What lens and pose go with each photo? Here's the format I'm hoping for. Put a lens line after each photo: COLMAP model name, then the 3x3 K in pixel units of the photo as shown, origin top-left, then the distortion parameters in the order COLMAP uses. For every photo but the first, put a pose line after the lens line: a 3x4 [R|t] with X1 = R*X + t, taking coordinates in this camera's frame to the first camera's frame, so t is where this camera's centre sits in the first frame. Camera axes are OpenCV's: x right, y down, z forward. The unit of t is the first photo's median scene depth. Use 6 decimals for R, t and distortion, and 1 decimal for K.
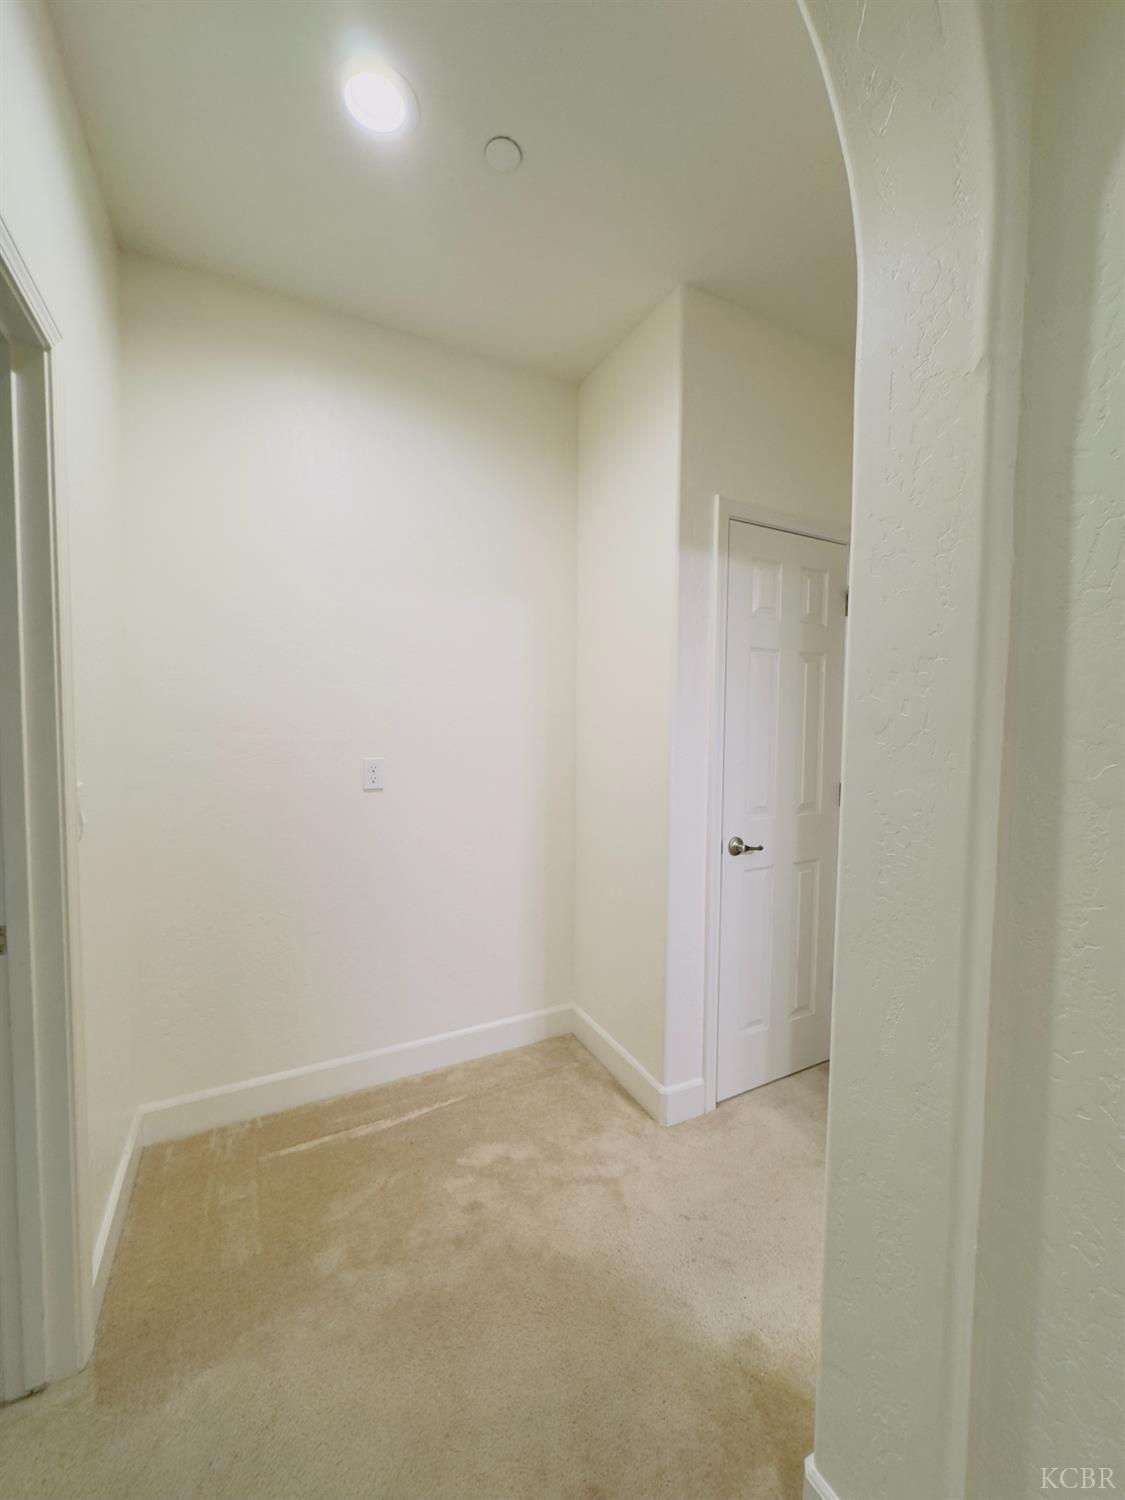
lens RADIAL K [[598.4, 0, 565.2], [0, 598.4, 757.0], [0, 0, 1]] dist [-0.002065, -0.000347]
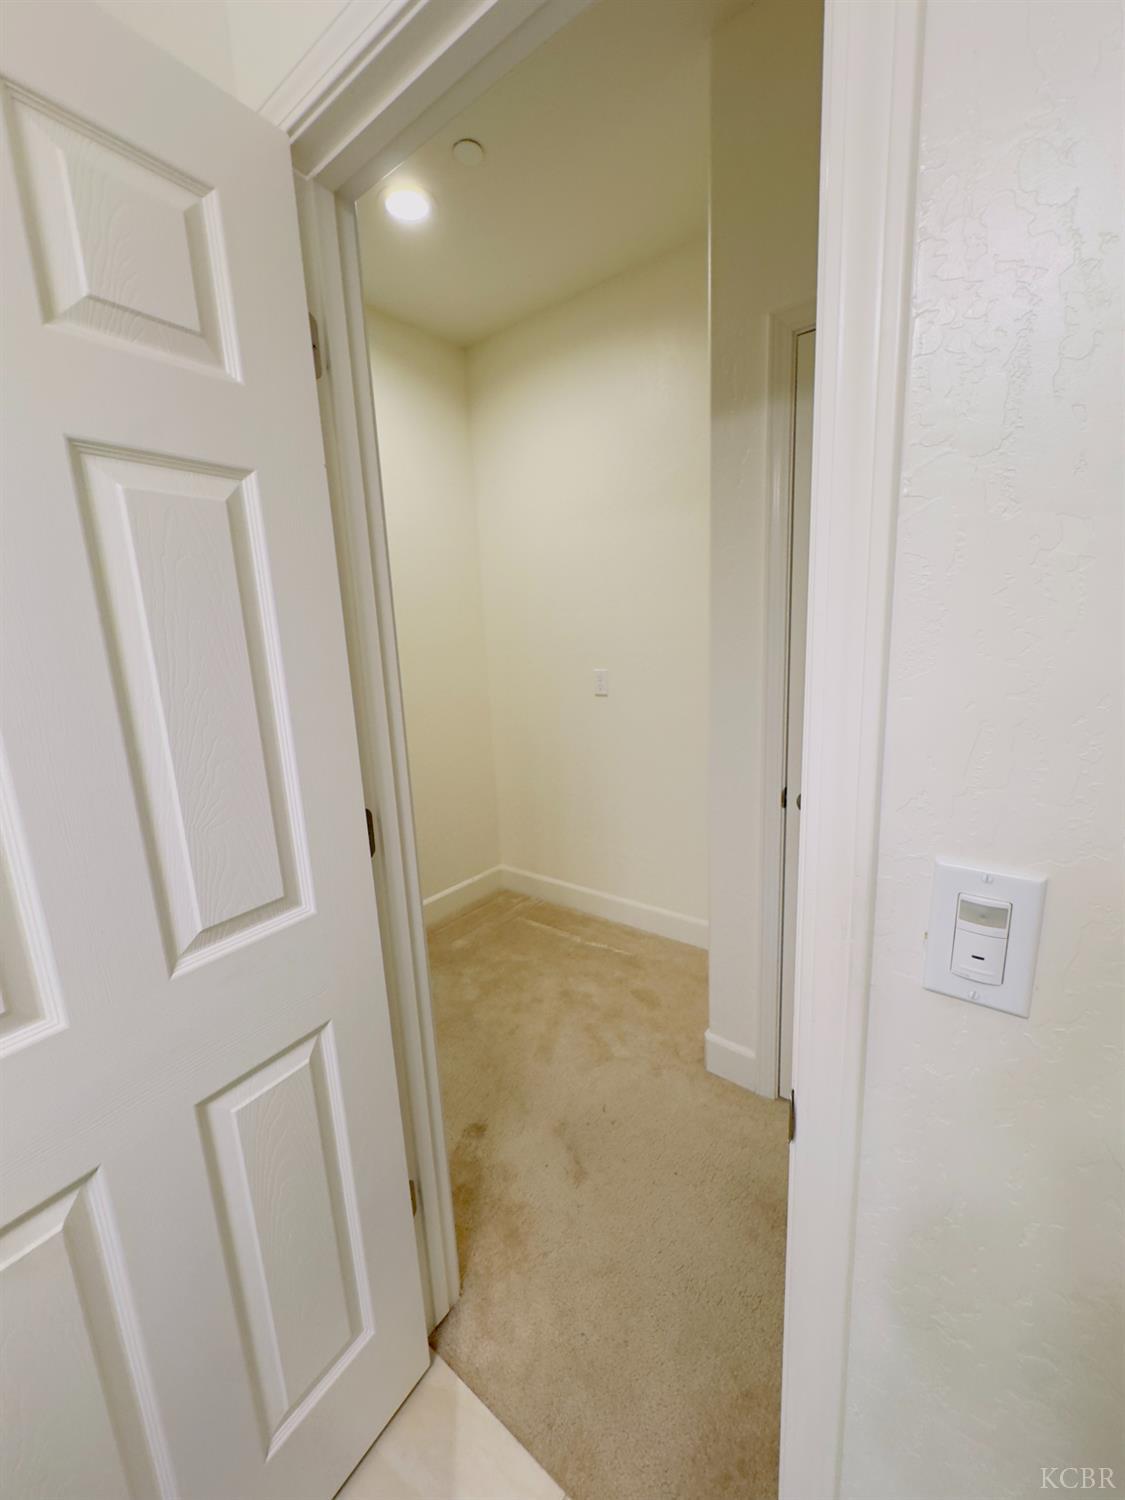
lens RADIAL K [[598.4, 0, 566.9], [0, 598.4, 747.2], [0, 0, 1]] dist [-0.002065, -0.000347]
pose [[0.422070, 0.145508, -0.894810, 0.805432], [0.005734, 0.986587, 0.163137, -0.043415], [0.906545, -0.073986, 0.415574, 0.412944]]
